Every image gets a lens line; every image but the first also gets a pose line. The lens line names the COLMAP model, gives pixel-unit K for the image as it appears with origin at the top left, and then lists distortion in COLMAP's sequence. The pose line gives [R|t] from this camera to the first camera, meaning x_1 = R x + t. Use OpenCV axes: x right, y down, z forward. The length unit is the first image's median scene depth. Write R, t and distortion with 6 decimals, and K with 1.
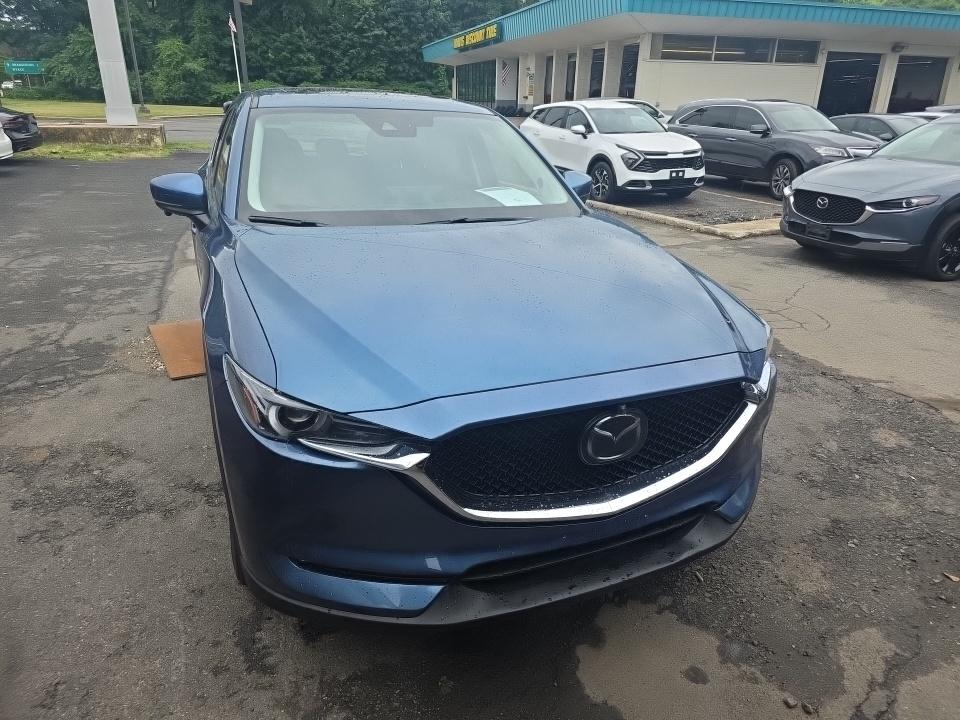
lens RADIAL K [[641.5, 0, 477.1], [0, 641.5, 338.5], [0, 0, 1]] dist [0.055685, -0.050682]
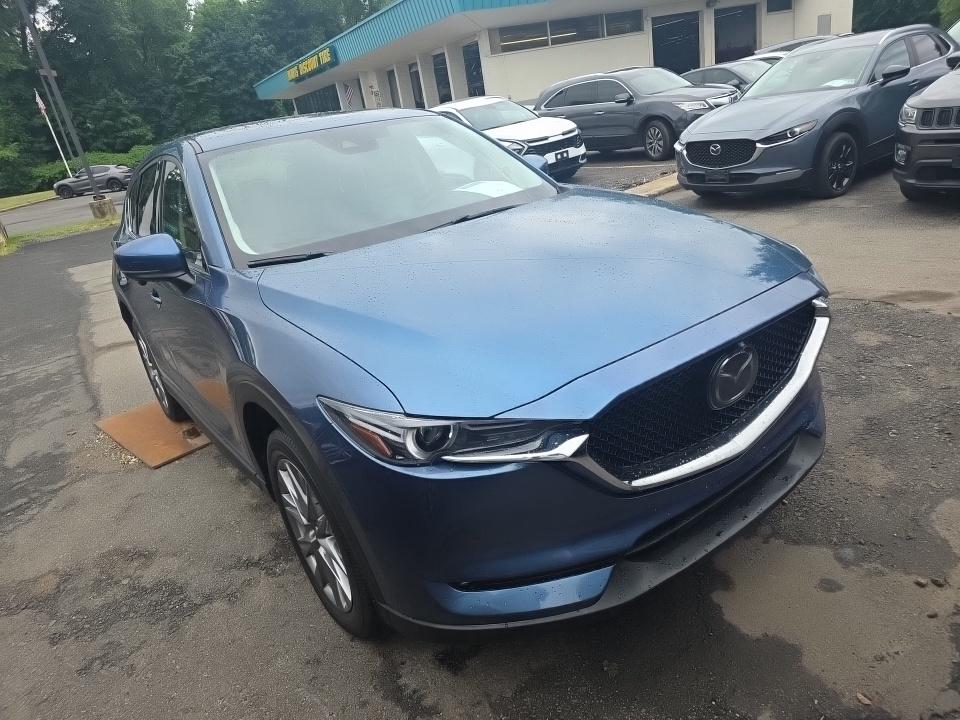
lens RADIAL K [[643.1, 0, 473.8], [0, 643.1, 361.8], [0, 0, 1]] dist [0.049229, -0.044135]
pose [[0.959344, -0.244774, 0.140519, -0.109646], [0.243337, 0.969549, 0.027588, 0.001248], [-0.142993, 0.007727, 0.989694, 0.018860]]
